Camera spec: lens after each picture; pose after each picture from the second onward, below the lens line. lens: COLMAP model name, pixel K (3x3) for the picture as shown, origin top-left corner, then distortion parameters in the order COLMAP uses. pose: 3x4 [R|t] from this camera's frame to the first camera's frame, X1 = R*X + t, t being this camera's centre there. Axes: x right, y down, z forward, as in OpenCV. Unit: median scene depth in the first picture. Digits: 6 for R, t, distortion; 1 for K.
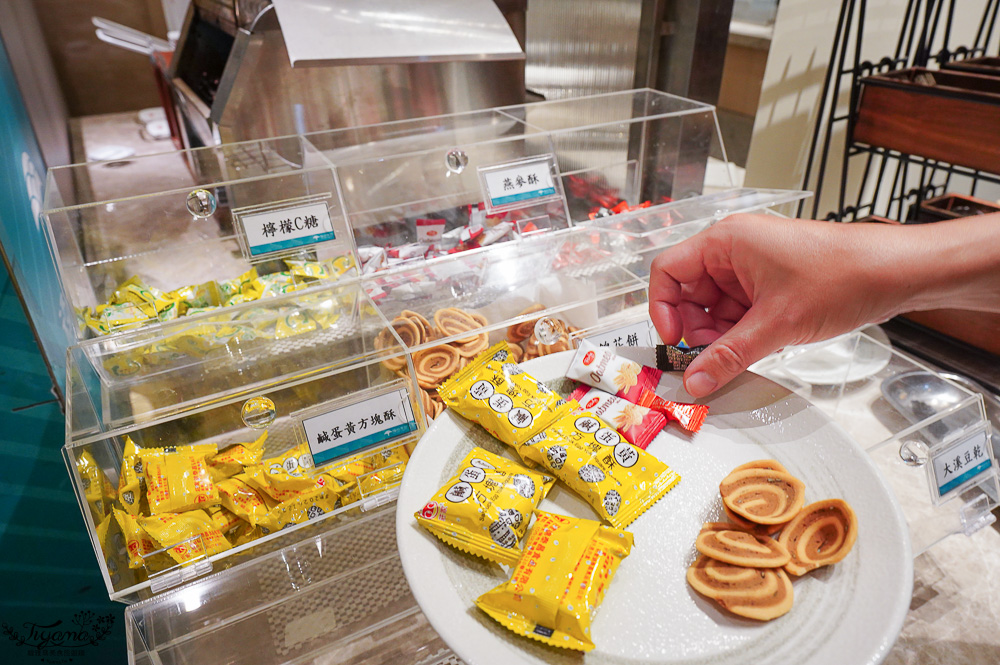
lens RADIAL K [[693.5, 0, 500.0], [0, 693.5, 332.5], [0, 0, 1]] dist [0.000720, 0.063118]
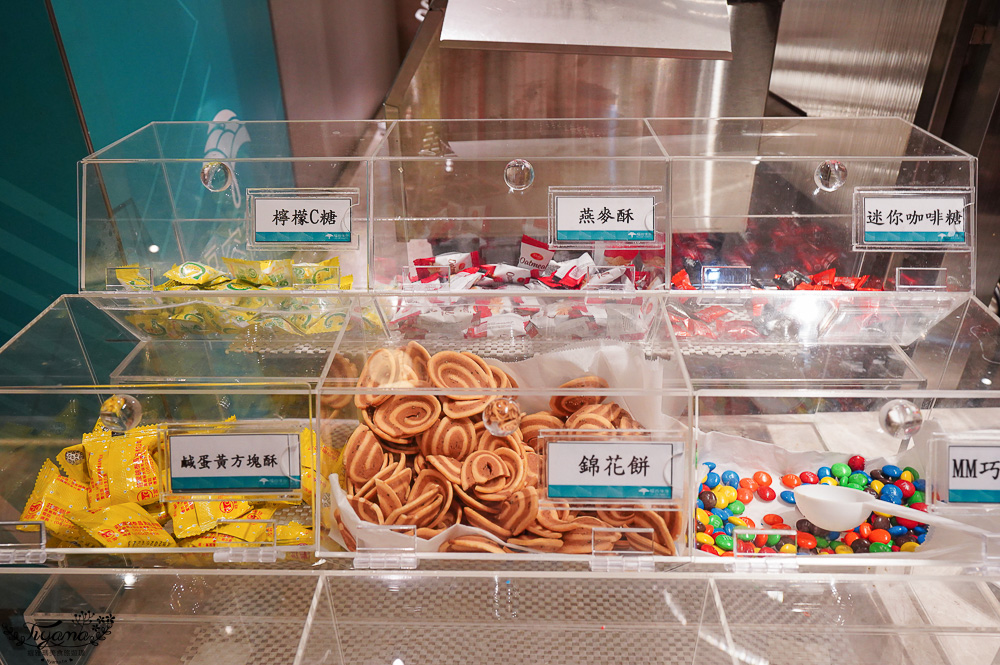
lens RADIAL K [[741.8, 0, 500.0], [0, 741.8, 332.5], [0, 0, 1]] dist [0.032135, -0.002665]
pose [[0.869272, 0.245326, -0.429164, 0.351521], [-0.251567, 0.966877, 0.043154, -0.113114], [0.425536, 0.070451, 0.902195, 0.254238]]
